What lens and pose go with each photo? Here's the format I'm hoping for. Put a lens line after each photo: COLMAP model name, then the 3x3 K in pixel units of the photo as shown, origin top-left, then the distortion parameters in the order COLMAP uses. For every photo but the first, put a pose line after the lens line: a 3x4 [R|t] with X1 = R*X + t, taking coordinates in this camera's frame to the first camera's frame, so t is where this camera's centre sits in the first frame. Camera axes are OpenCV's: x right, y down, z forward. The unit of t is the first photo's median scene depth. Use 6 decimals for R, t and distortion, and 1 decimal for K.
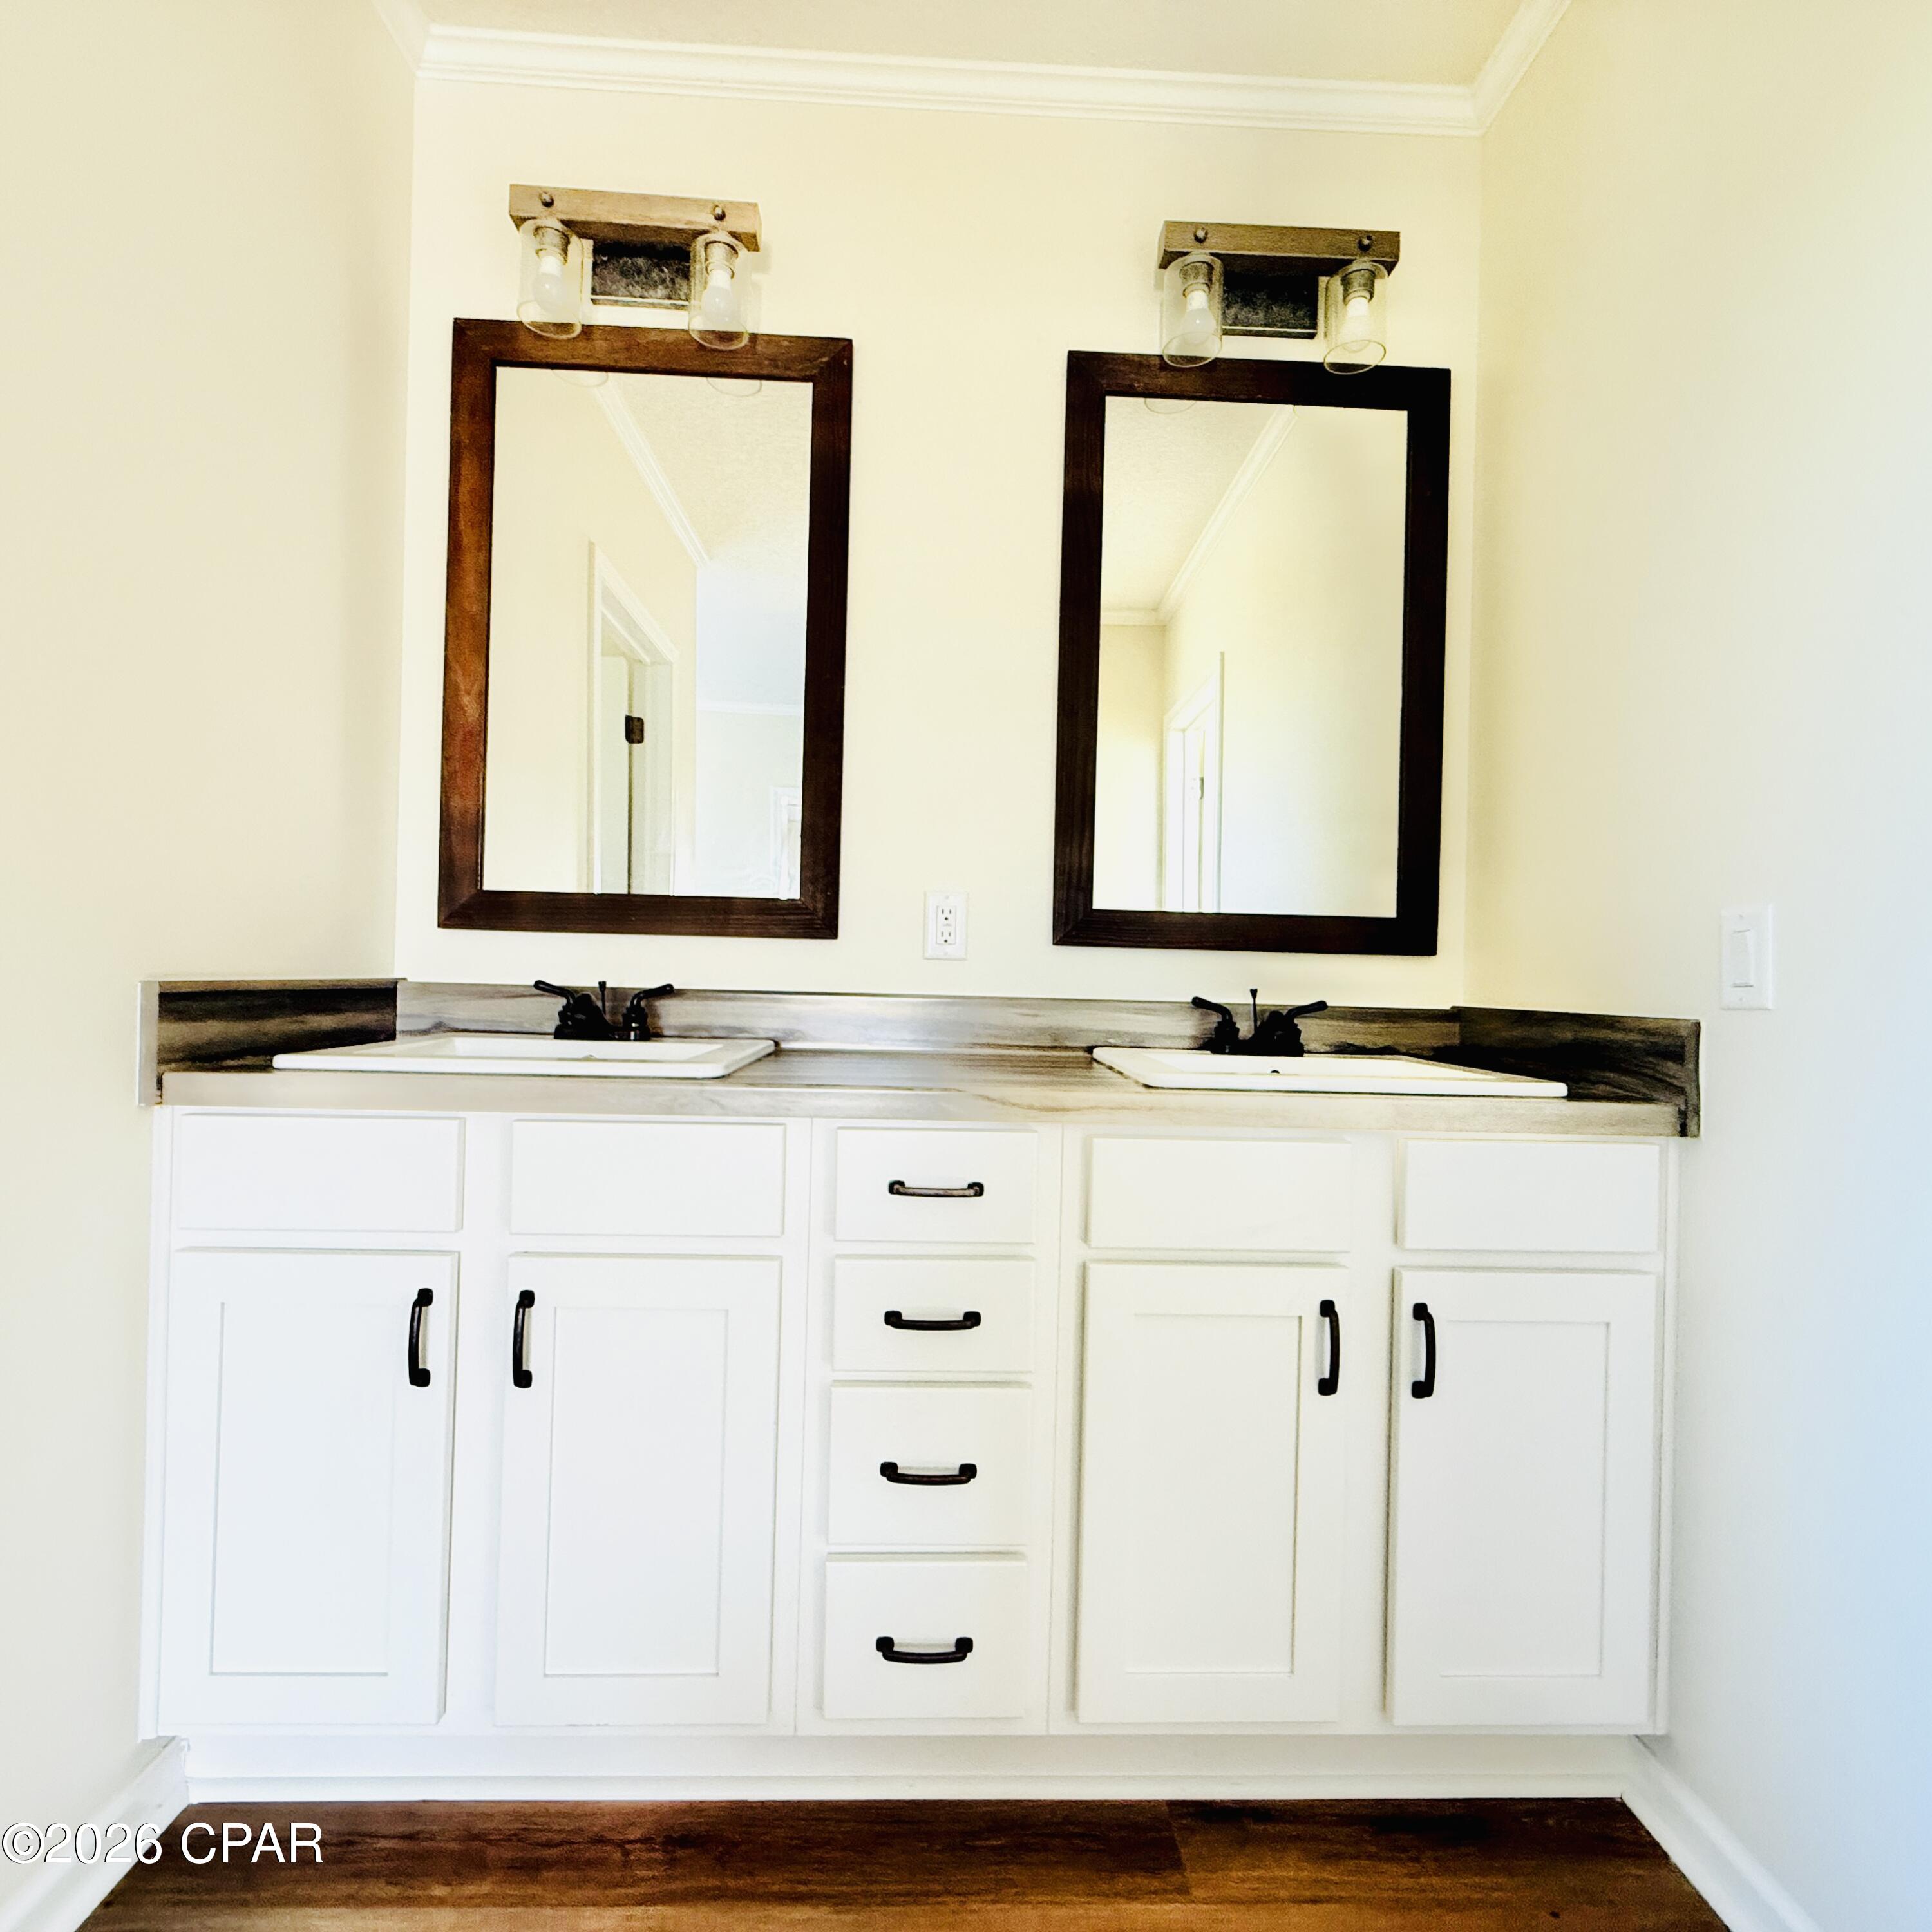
lens RADIAL K [[1036.7, 0, 962.6], [0, 1036.7, 970.3], [0, 0, 1]] dist [0.002409, -0.001776]
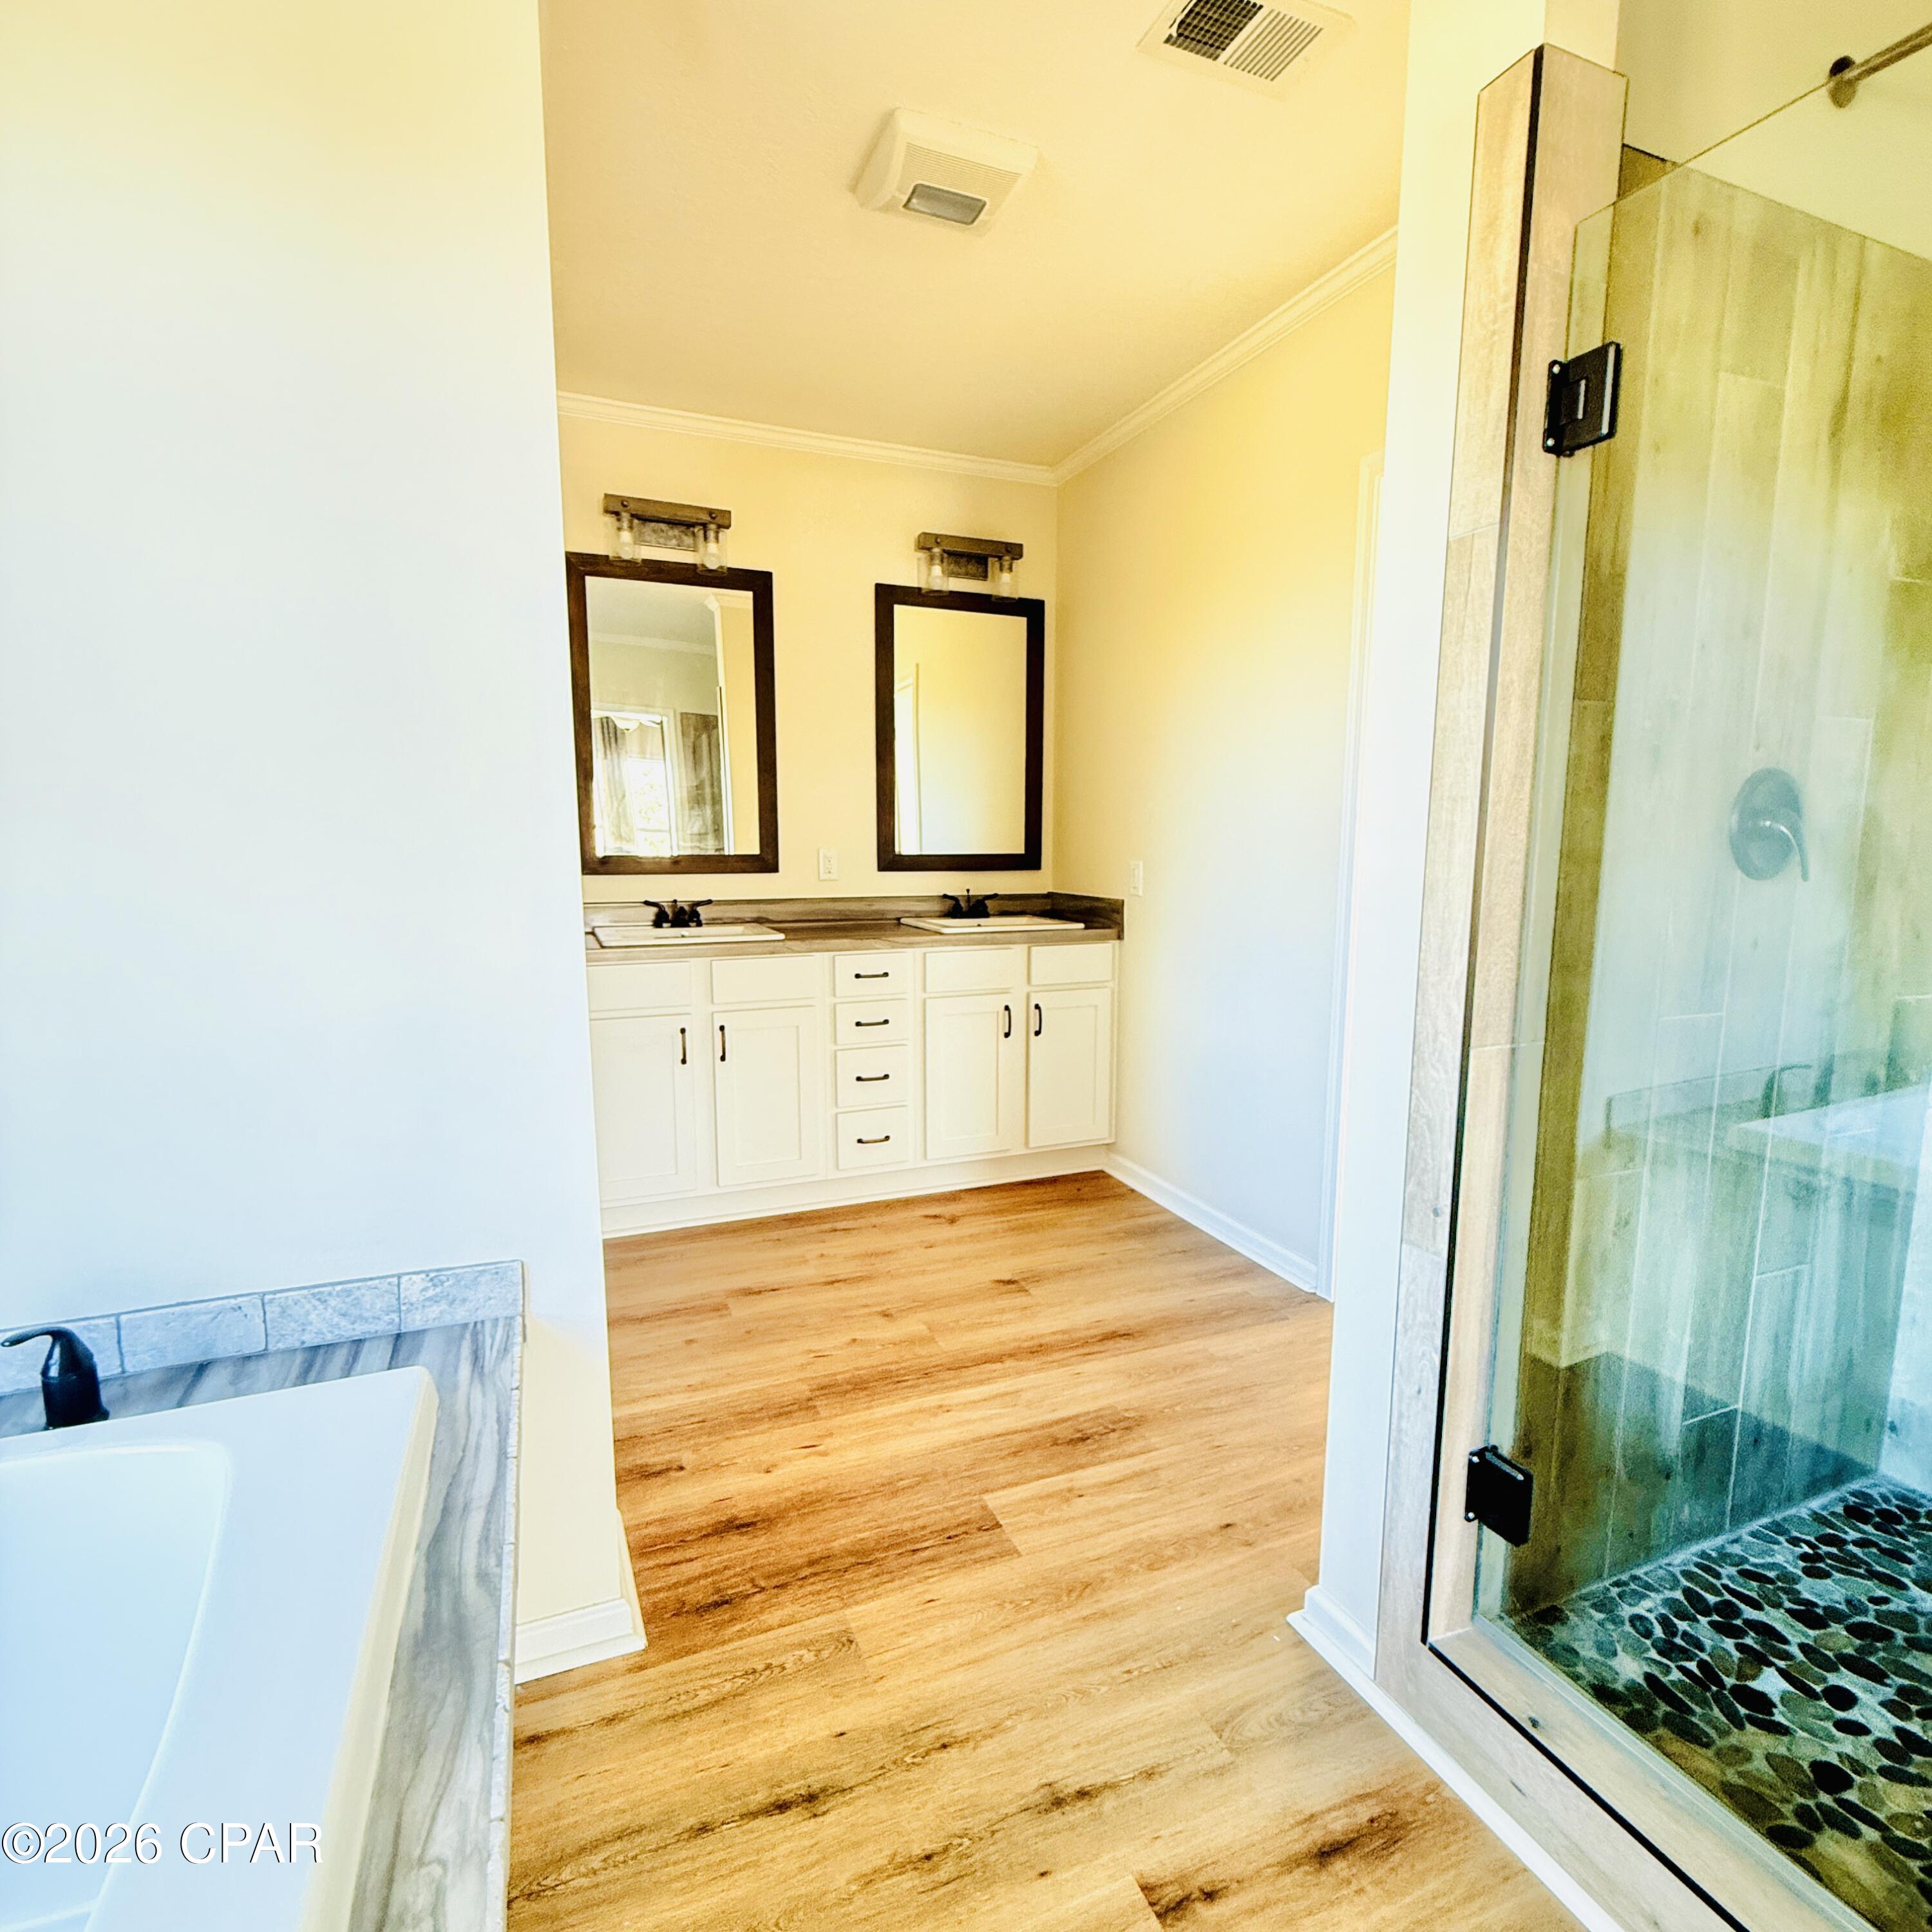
lens RADIAL K [[1036.7, 0, 962.2], [0, 1036.7, 970.9], [0, 0, 1]] dist [0.002409, -0.001776]
pose [[0.937774, -0.069354, 0.340250, -0.523809], [0.020251, 0.989107, 0.145797, -0.137218], [-0.346655, -0.129834, 0.928964, -1.147340]]
